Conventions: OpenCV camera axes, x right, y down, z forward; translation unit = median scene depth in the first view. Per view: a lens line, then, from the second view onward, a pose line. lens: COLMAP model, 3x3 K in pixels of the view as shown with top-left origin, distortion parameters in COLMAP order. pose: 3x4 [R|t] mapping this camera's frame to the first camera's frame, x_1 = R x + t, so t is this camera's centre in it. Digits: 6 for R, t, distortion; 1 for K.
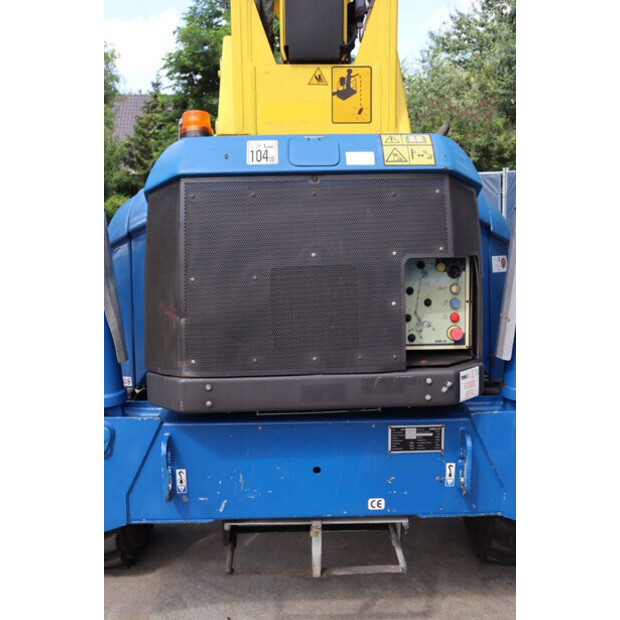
lens RADIAL K [[716.4, 0, 312.4], [0, 716.4, 305.5], [0, 0, 1]] dist [0.010962, 0.000000]
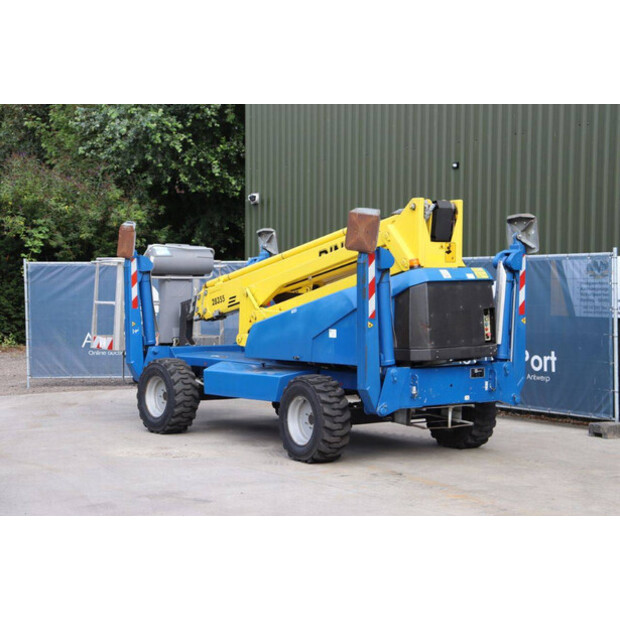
lens RADIAL K [[1148.1, 0, 312.8], [0, 1148.1, 307.9], [0, 0, 1]] dist [0.316319, 0.000000]
pose [[0.826937, -0.008621, 0.562229, -2.953453], [0.076664, 0.992274, -0.097543, 0.327156], [-0.557044, 0.123765, 0.821209, -2.413962]]
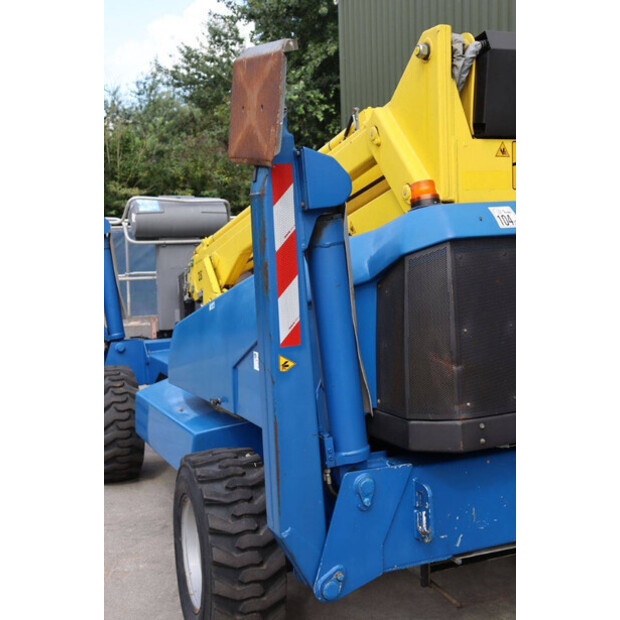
lens RADIAL K [[796.4, 0, 319.3], [0, 796.4, 305.7], [0, 0, 1]] dist [0.071782, 0.000000]
pose [[0.927062, -0.057944, 0.370403, -0.750003], [0.083553, 0.995068, -0.053458, -0.024321], [-0.365479, 0.080507, 0.927332, -0.069050]]
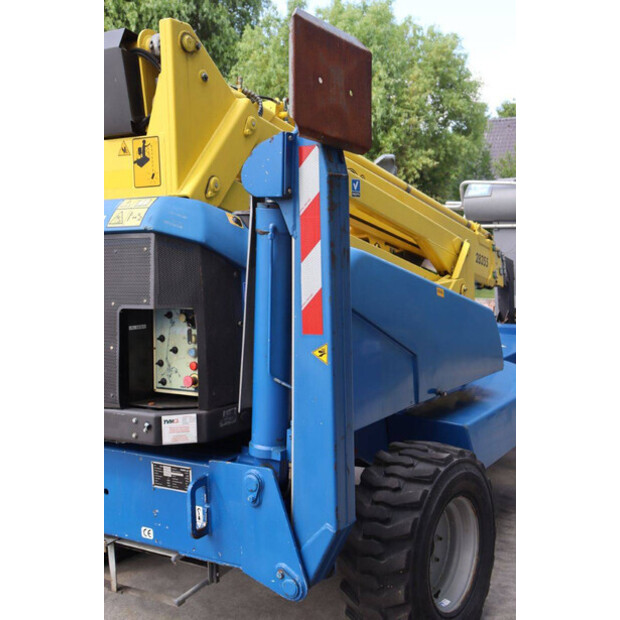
lens RADIAL K [[796.4, 0, 315.4], [0, 796.4, 308.4], [0, 0, 1]] dist [0.071782, 0.000000]
pose [[0.828383, 0.037474, -0.558908, 0.982361], [-0.063800, 0.997579, -0.027675, -0.045812], [0.556517, 0.058584, 0.828768, 0.115444]]
